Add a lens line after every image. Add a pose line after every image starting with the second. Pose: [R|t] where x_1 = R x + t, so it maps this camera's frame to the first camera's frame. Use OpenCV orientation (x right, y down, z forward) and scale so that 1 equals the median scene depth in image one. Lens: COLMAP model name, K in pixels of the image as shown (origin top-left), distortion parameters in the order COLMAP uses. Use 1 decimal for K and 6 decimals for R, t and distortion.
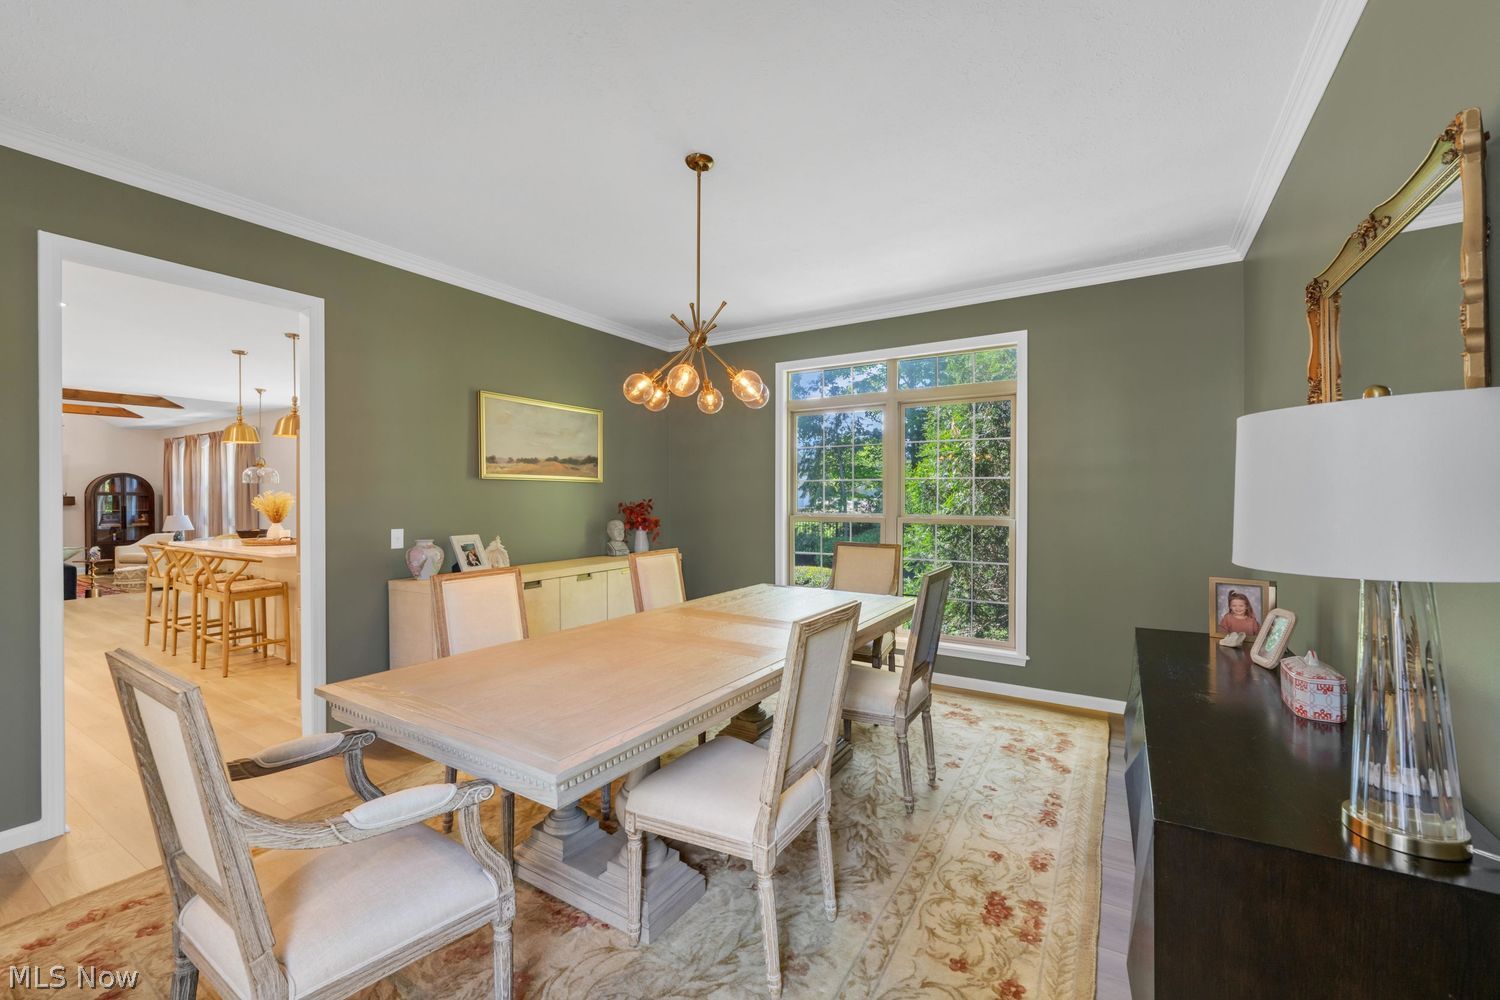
lens RADIAL K [[615.7, 0, 750.2], [0, 615.7, 497.2], [0, 0, 1]] dist [-0.001029, 0.000205]
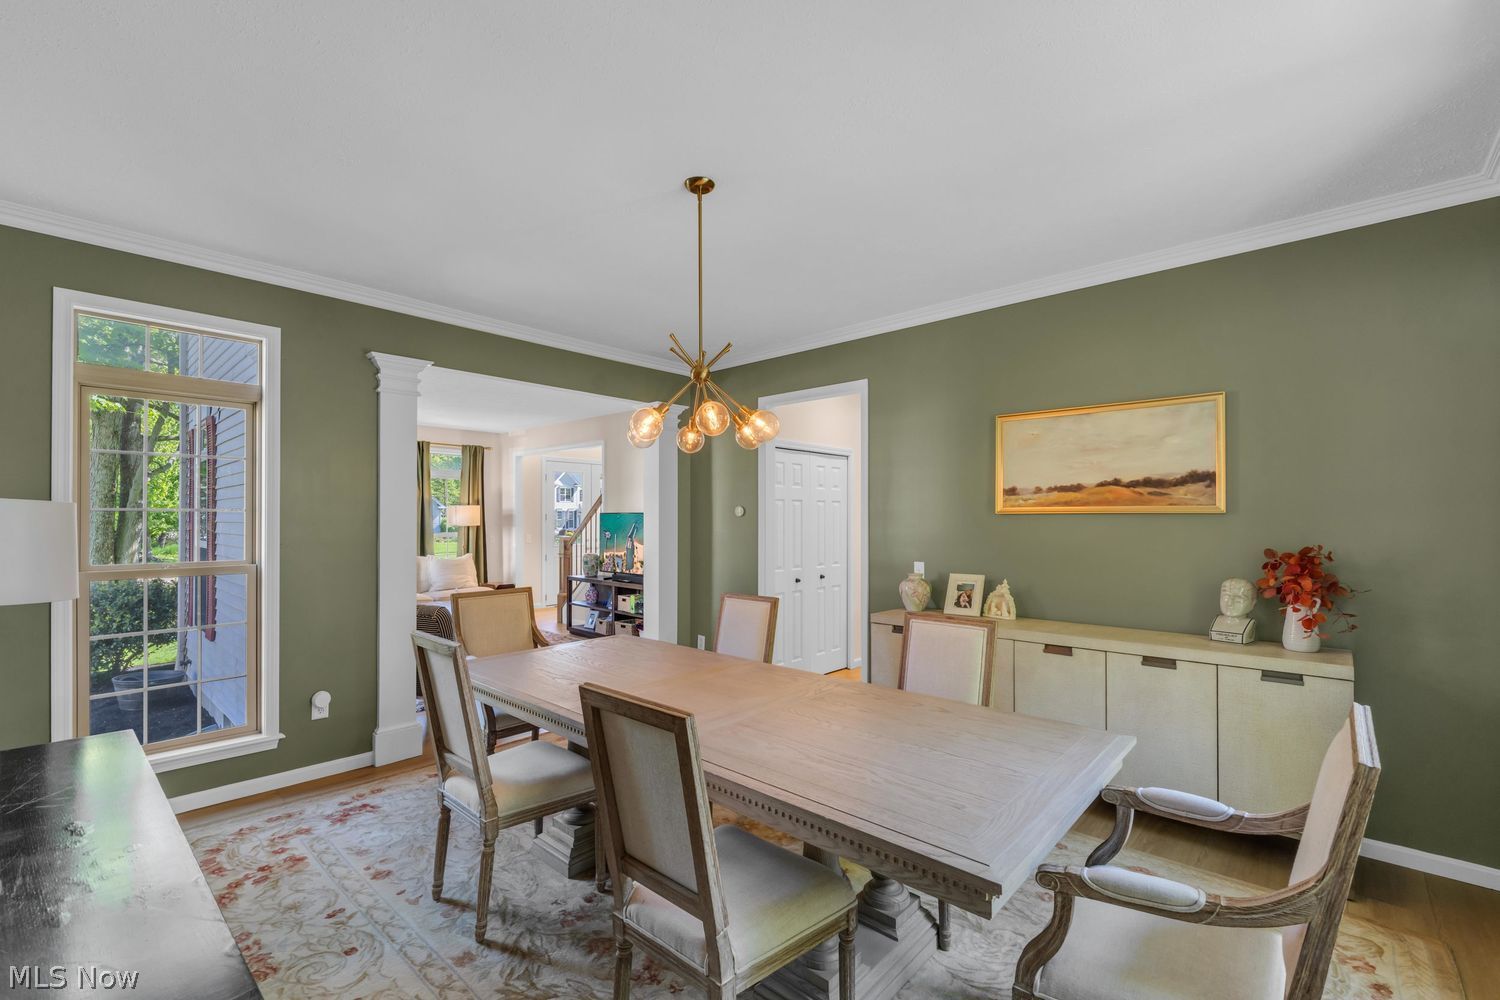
lens RADIAL K [[645.7, 0, 744.7], [0, 645.7, 507.1], [0, 0, 1]] dist [-0.002690, -0.000501]
pose [[-0.188949, -0.017996, -0.981822, 0.554882], [-0.000209, 0.999833, -0.018286, -0.022702], [0.981987, -0.003250, -0.188922, 0.819948]]
